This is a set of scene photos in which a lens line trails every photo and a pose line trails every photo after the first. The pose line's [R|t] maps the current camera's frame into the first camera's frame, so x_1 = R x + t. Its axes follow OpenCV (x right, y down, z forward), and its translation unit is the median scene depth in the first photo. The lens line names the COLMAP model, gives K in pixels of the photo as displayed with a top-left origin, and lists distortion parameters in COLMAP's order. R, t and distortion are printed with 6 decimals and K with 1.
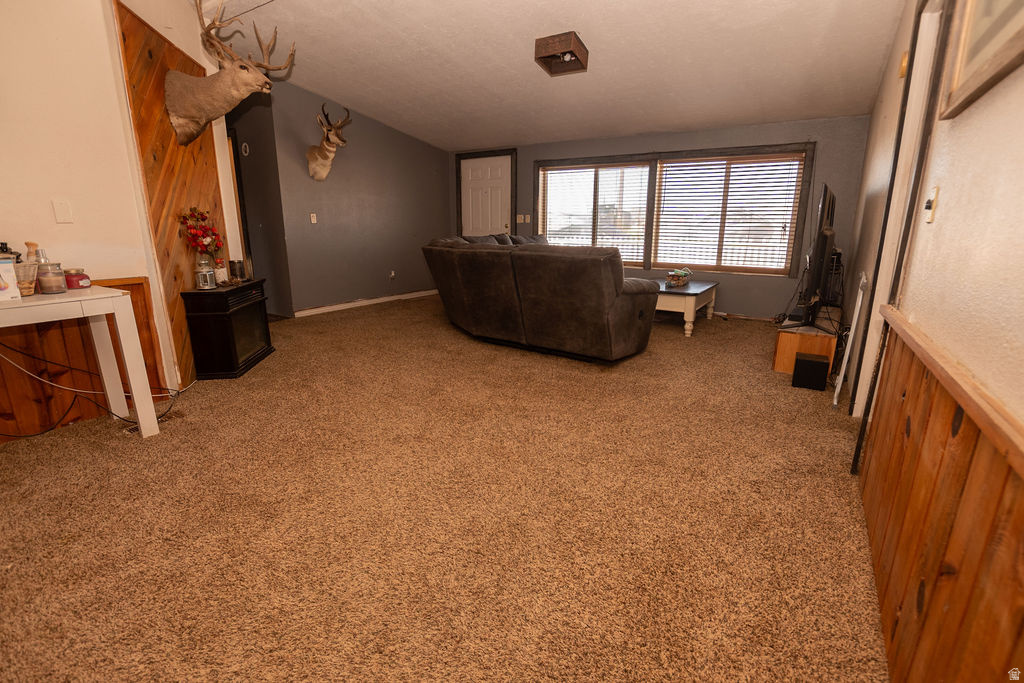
lens RADIAL K [[454.8, 0, 505.5], [0, 454.8, 332.3], [0, 0, 1]] dist [-0.029325, 0.003356]
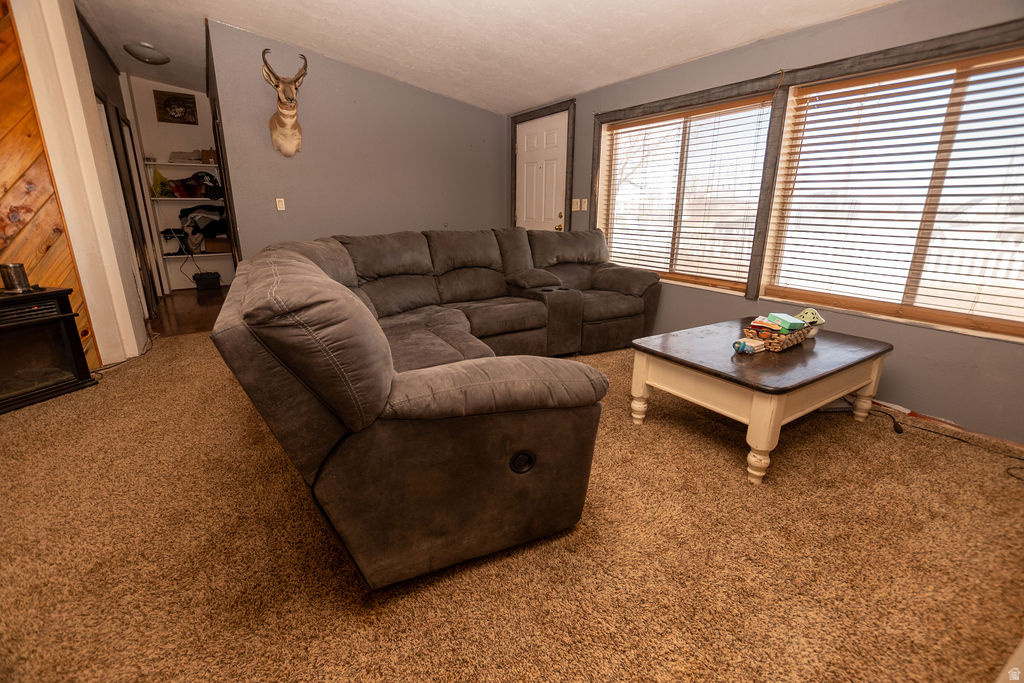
lens RADIAL K [[454.8, 0, 489.2], [0, 454.8, 339.7], [0, 0, 1]] dist [-0.029325, 0.003356]
pose [[0.917291, 0.111202, -0.382377, 0.232072], [-0.094909, 0.993598, 0.061277, -0.090774], [0.386743, -0.019918, 0.921972, 0.371730]]
